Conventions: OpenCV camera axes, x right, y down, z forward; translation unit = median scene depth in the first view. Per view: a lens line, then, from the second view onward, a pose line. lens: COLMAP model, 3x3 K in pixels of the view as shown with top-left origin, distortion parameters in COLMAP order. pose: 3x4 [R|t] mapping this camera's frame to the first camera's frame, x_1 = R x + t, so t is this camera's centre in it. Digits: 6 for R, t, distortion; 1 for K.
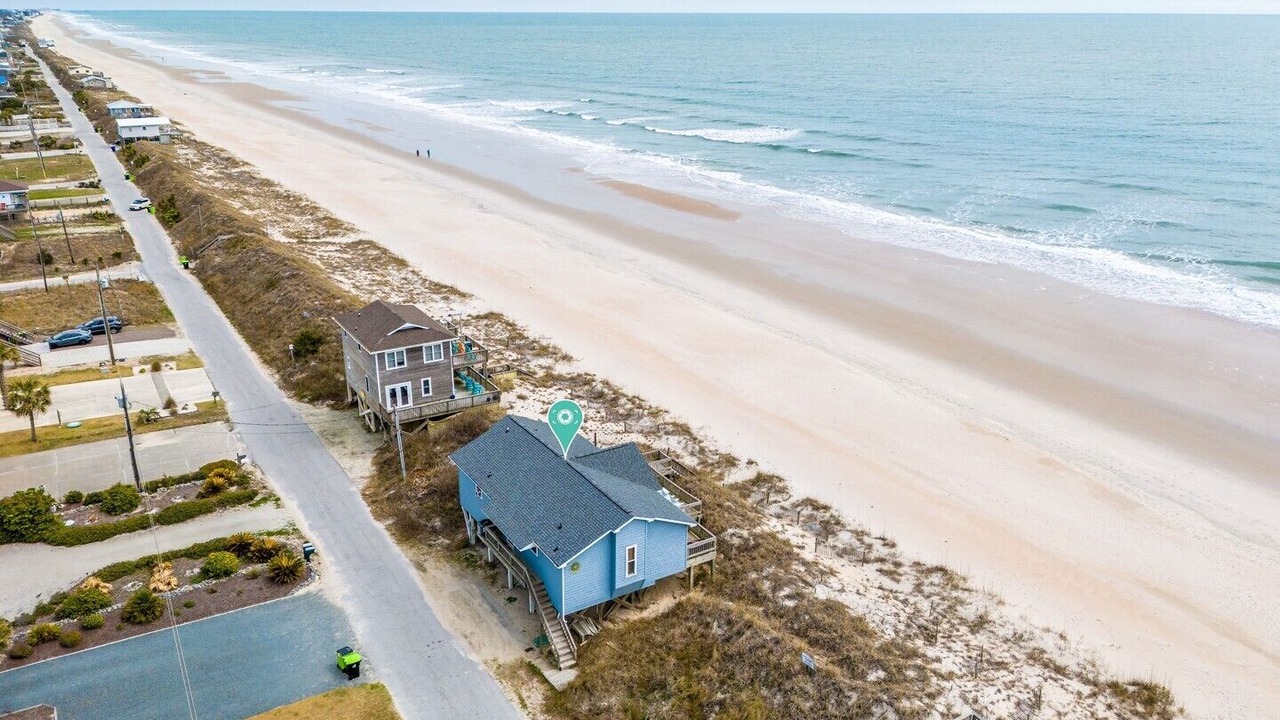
lens RADIAL K [[955.0, 0, 636.7], [0, 955.0, 358.6], [0, 0, 1]] dist [0.035417, -0.018109]
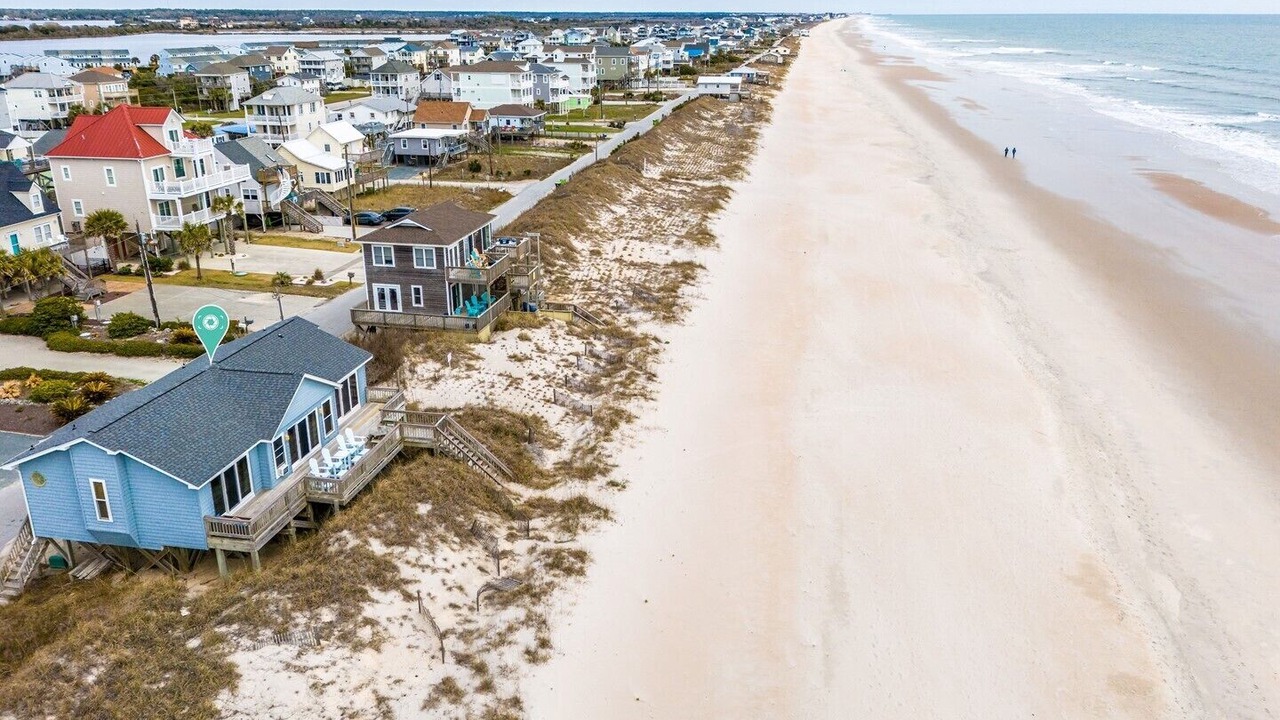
lens RADIAL K [[955.0, 0, 641.8], [0, 955.0, 363.8], [0, 0, 1]] dist [0.035417, -0.018109]
pose [[0.741474, 0.227908, -0.631090, 0.509009], [-0.226795, 0.970318, 0.083951, -0.030957], [0.631491, 0.080881, 0.771153, 0.469216]]
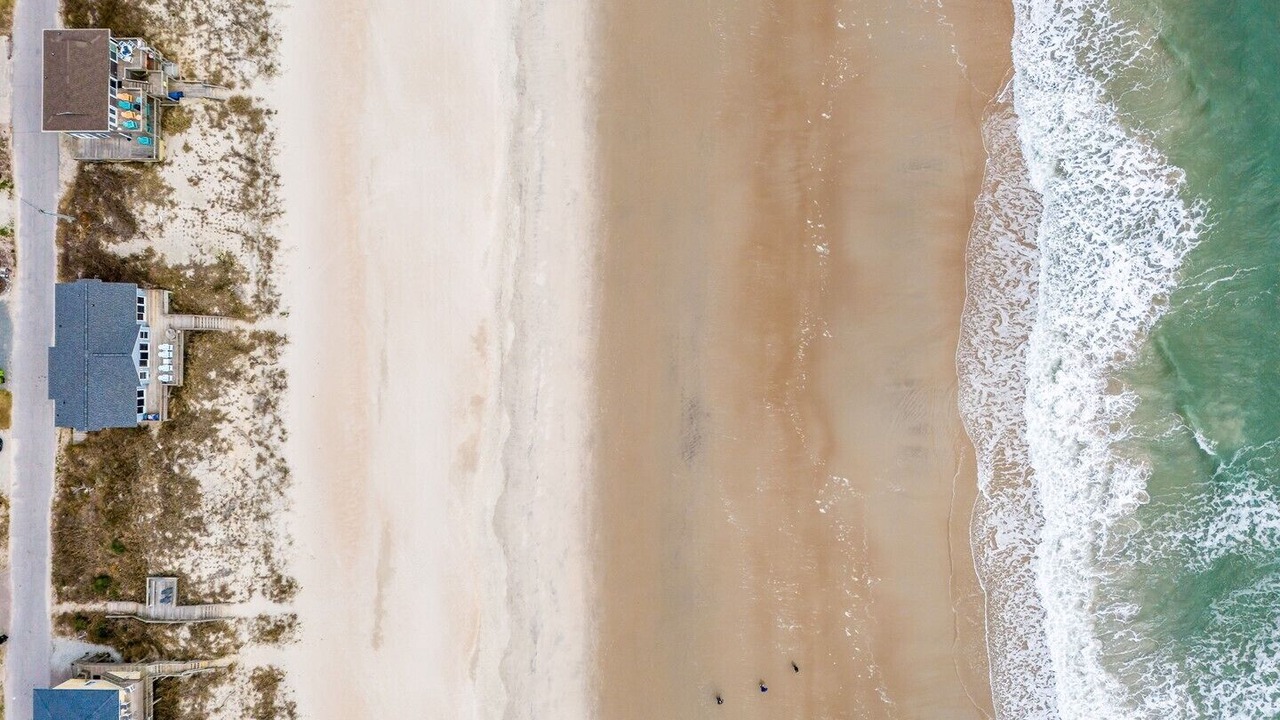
lens RADIAL K [[955.0, 0, 636.2], [0, 955.0, 357.1], [0, 0, 1]] dist [0.035417, -0.018109]
pose [[0.848907, 0.528121, -0.021096, 0.622431], [-0.157272, 0.290504, 0.943860, -1.303861], [0.504601, -0.797932, 0.329670, 0.696125]]
